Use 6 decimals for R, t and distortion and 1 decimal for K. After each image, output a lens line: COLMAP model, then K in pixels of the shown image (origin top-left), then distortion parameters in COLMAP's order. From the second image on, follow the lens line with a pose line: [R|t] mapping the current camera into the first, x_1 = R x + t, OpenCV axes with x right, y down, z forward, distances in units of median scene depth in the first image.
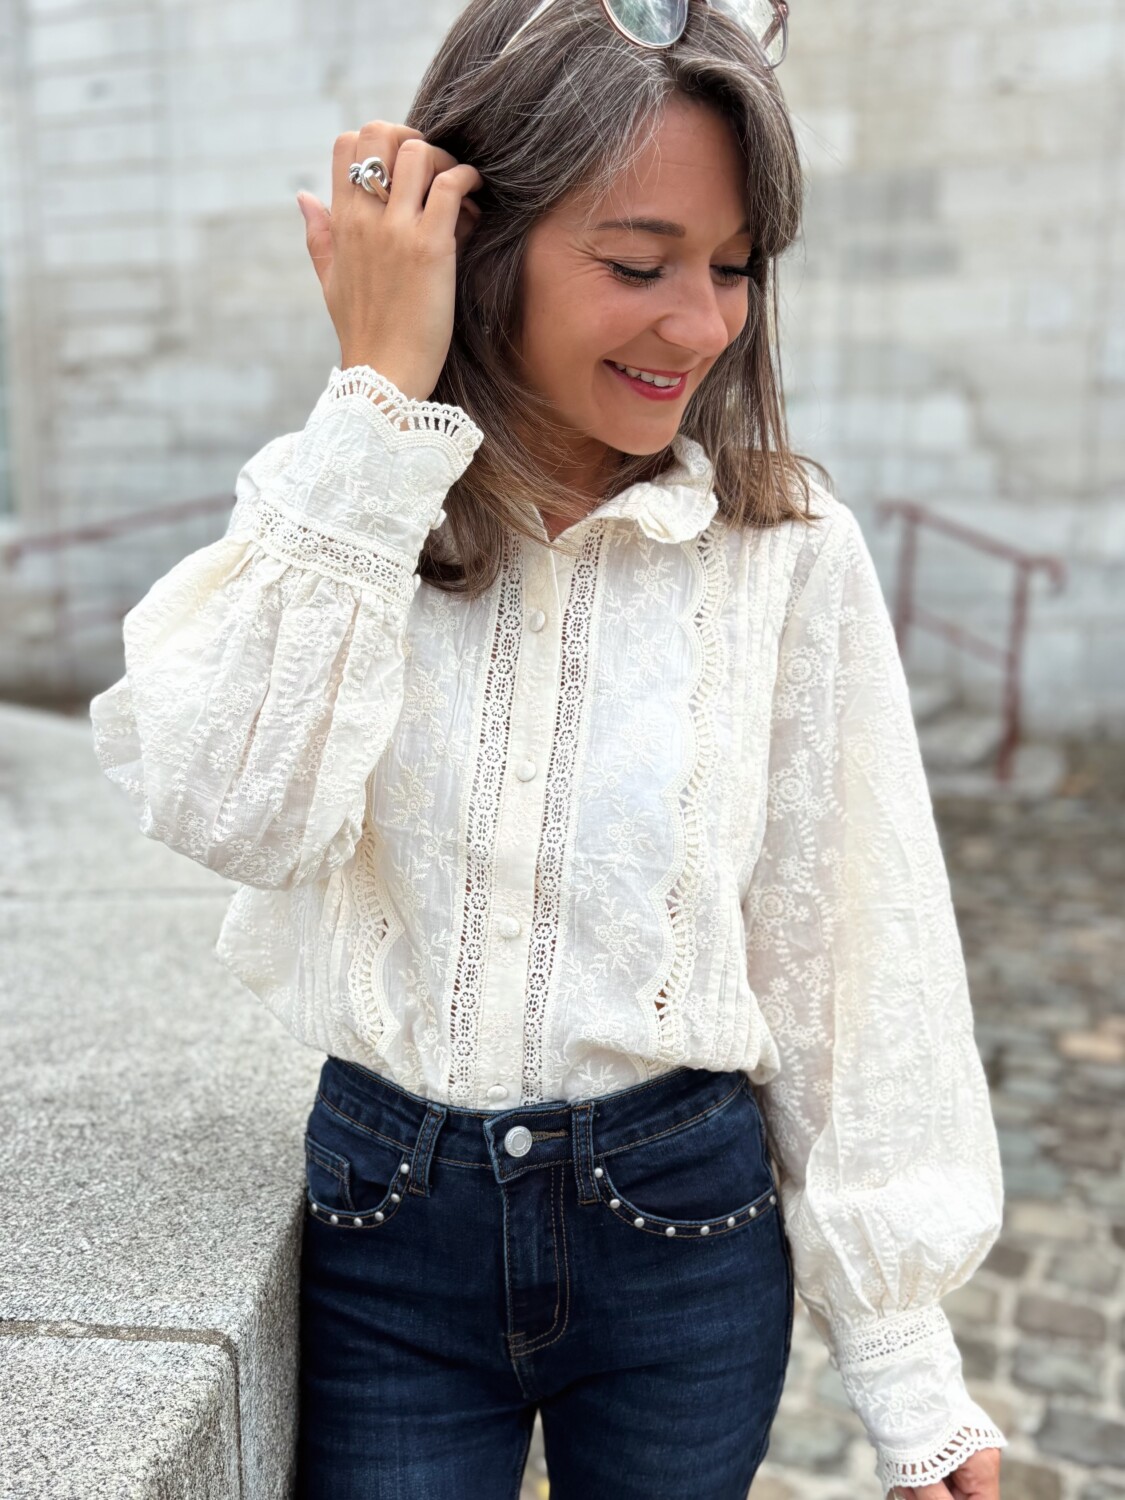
lens RADIAL K [[1161.9, 0, 558.3], [0, 1161.9, 744.2], [0, 0, 1]] dist [0.004801, -0.022922]
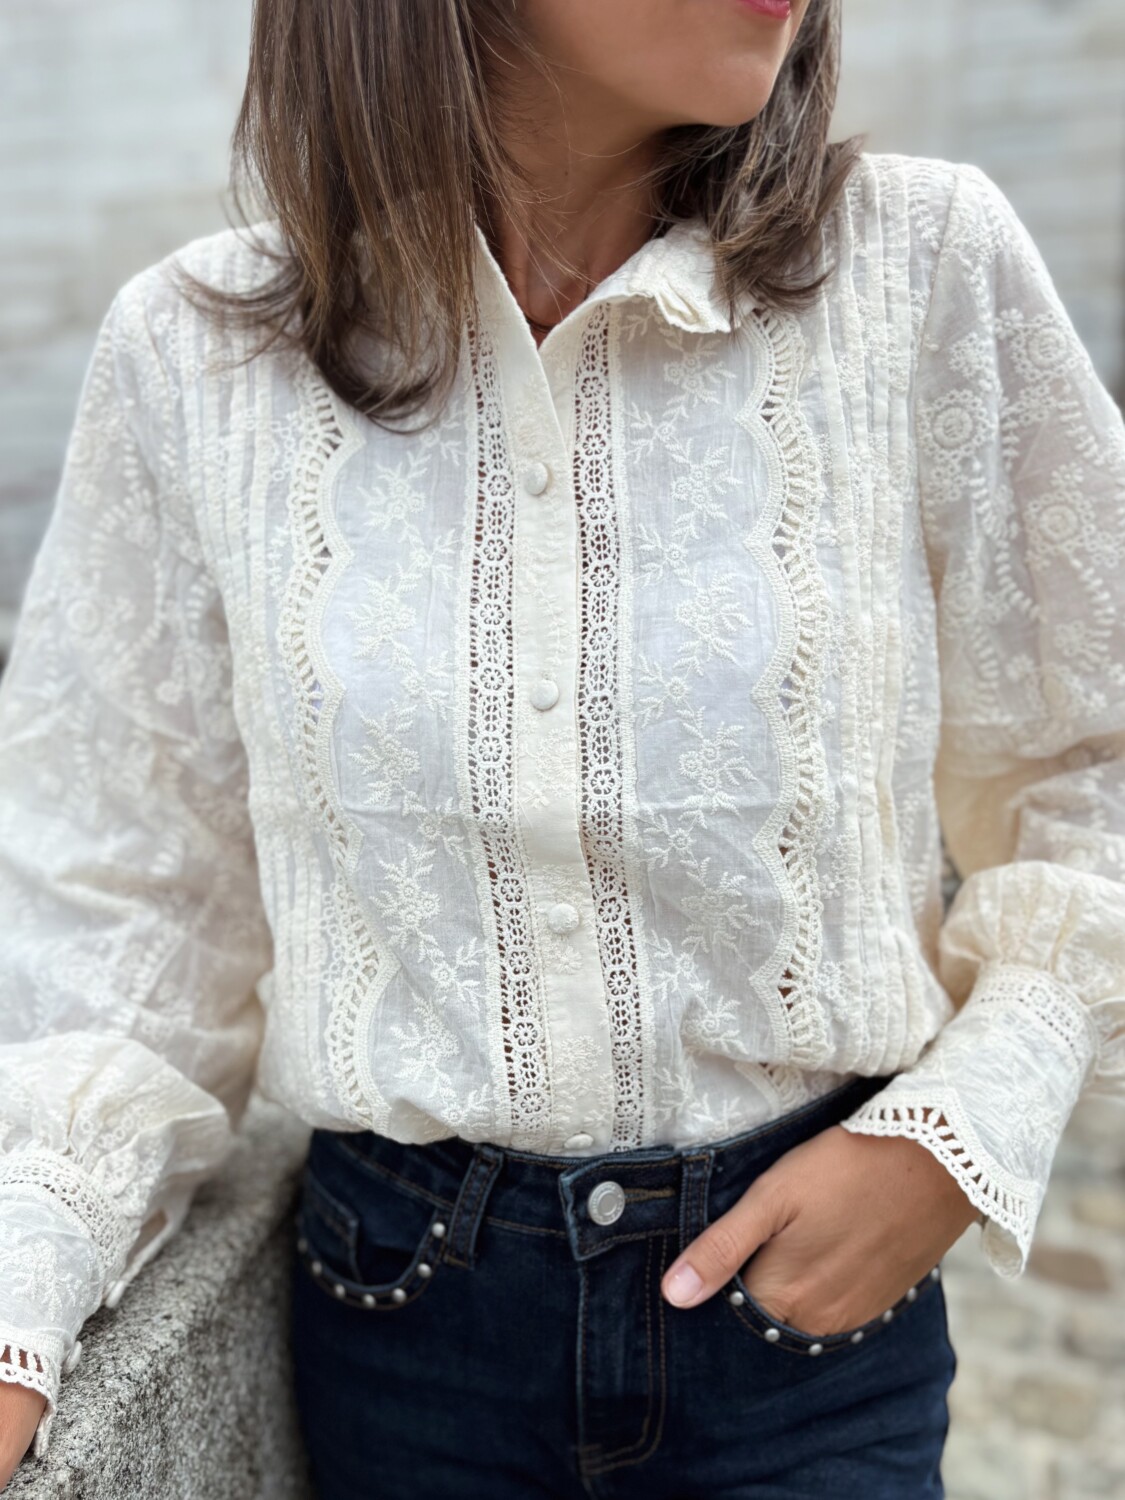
lens RADIAL K [[1140.1, 0, 541.6], [0, 1140.1, 920.9], [0, 0, 1]] dist [0.067623, -0.001755]
pose [[0.982352, -0.148488, -0.113739, 0.025207], [0.167485, 0.969031, 0.181462, 0.027113], [0.083272, -0.197309, 0.976798, 0.293272]]
